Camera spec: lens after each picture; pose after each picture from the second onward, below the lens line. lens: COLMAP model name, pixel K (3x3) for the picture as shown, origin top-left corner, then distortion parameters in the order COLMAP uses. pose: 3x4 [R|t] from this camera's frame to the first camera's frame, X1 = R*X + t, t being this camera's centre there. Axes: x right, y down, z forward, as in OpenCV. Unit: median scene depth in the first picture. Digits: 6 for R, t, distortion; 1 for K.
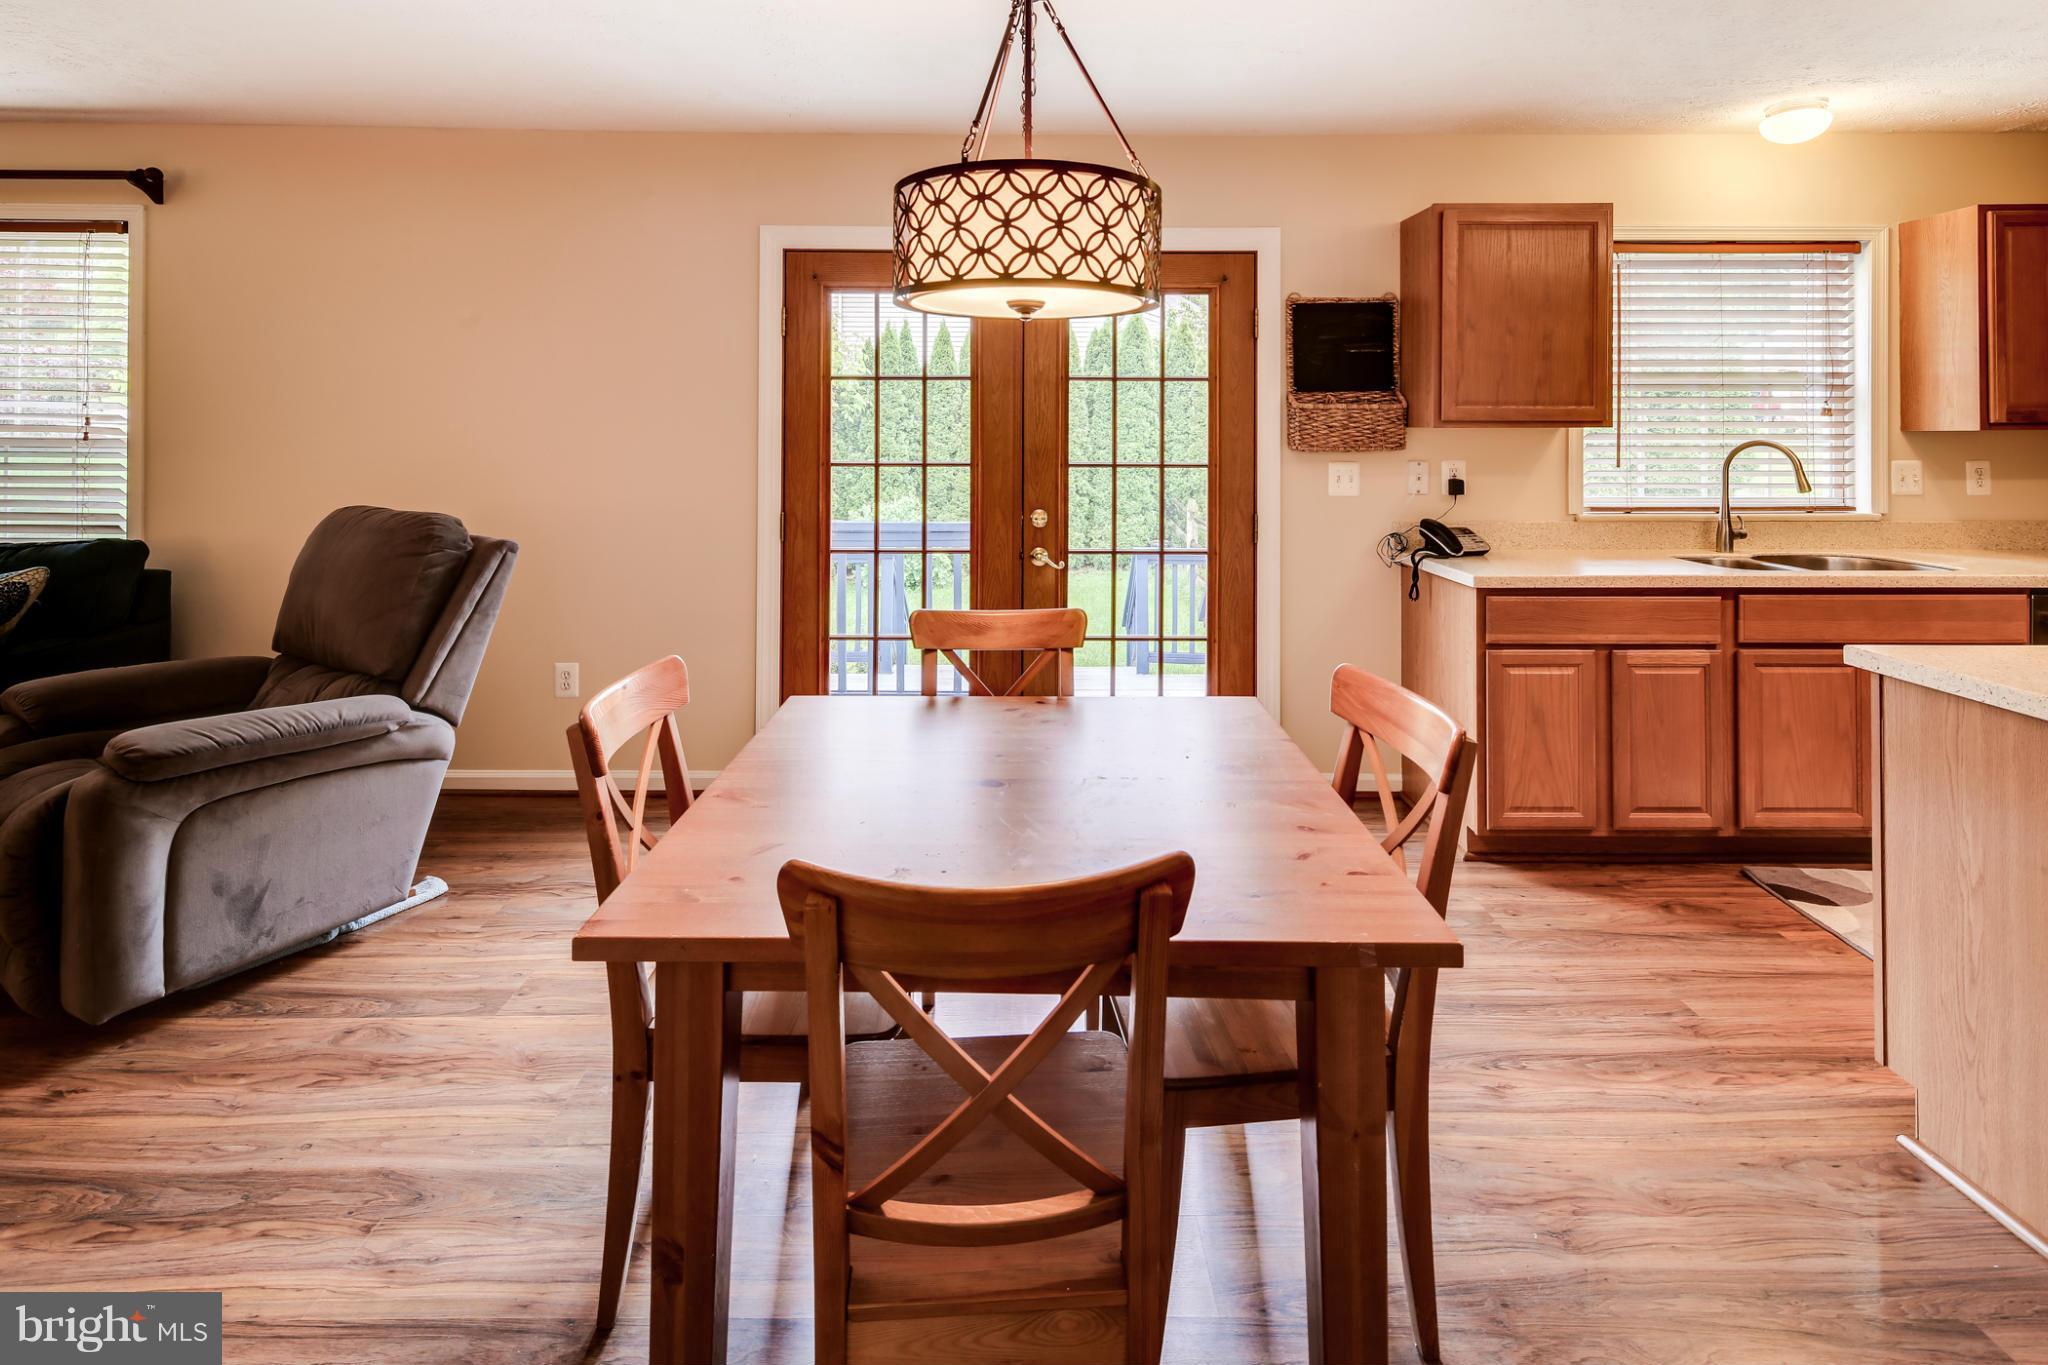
lens RADIAL K [[986.8, 0, 1022.3], [0, 986.8, 651.8], [0, 0, 1]] dist [0.001314, 0.000174]
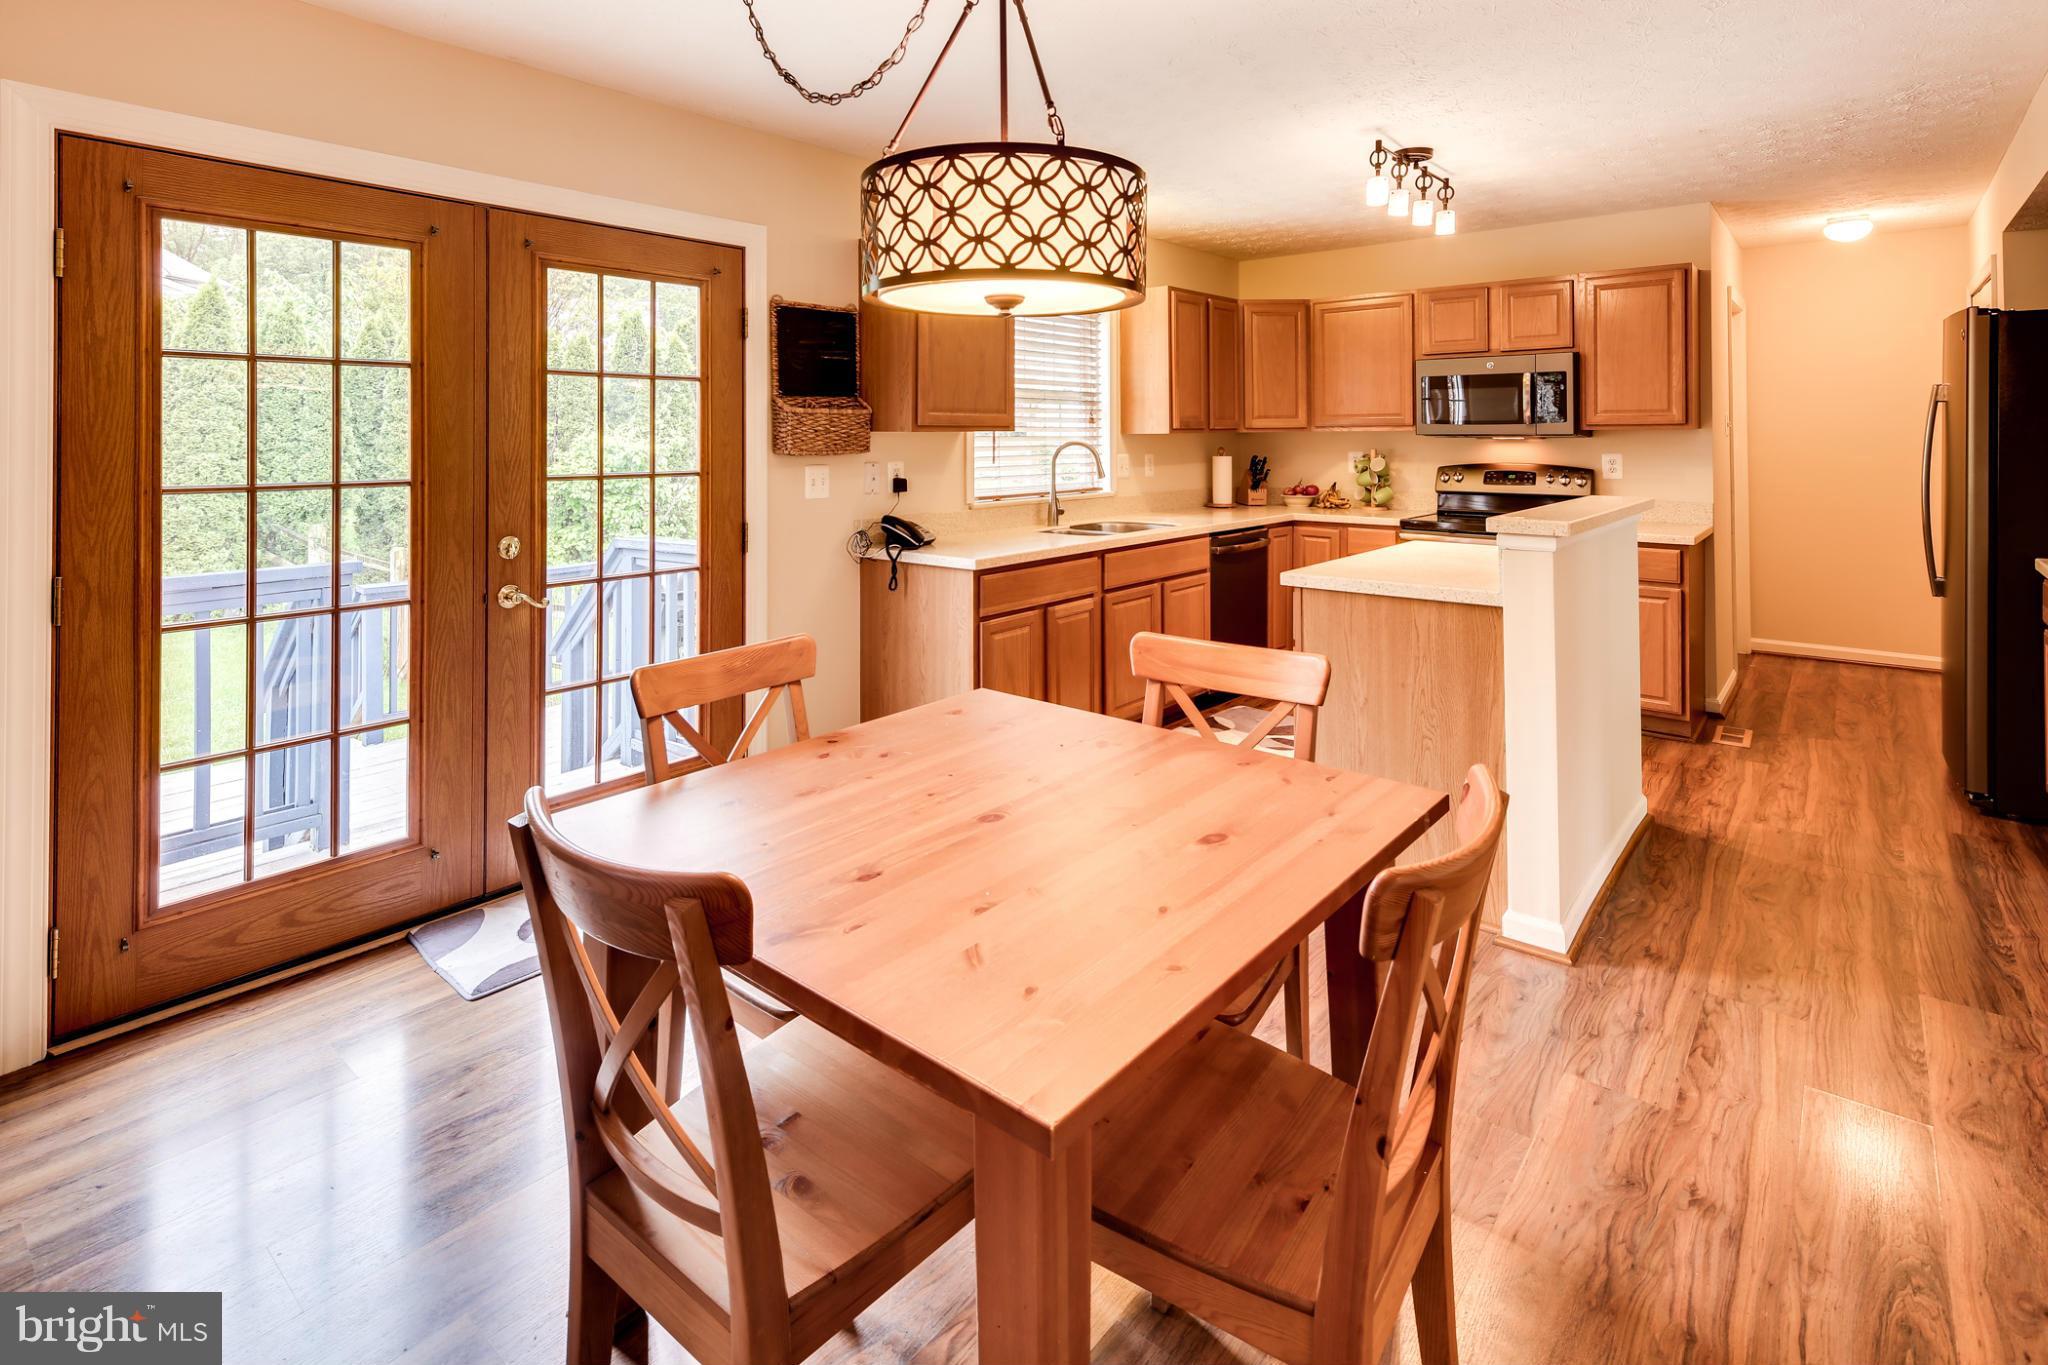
lens RADIAL K [[974.1, 0, 1025.8], [0, 974.1, 641.5], [0, 0, 1]] dist [-0.003735, -0.000847]
pose [[0.632608, -0.163367, 0.757046, -0.342459], [0.176683, 0.982165, 0.064305, -0.041461], [-0.754049, 0.093077, 0.650189, 0.205891]]
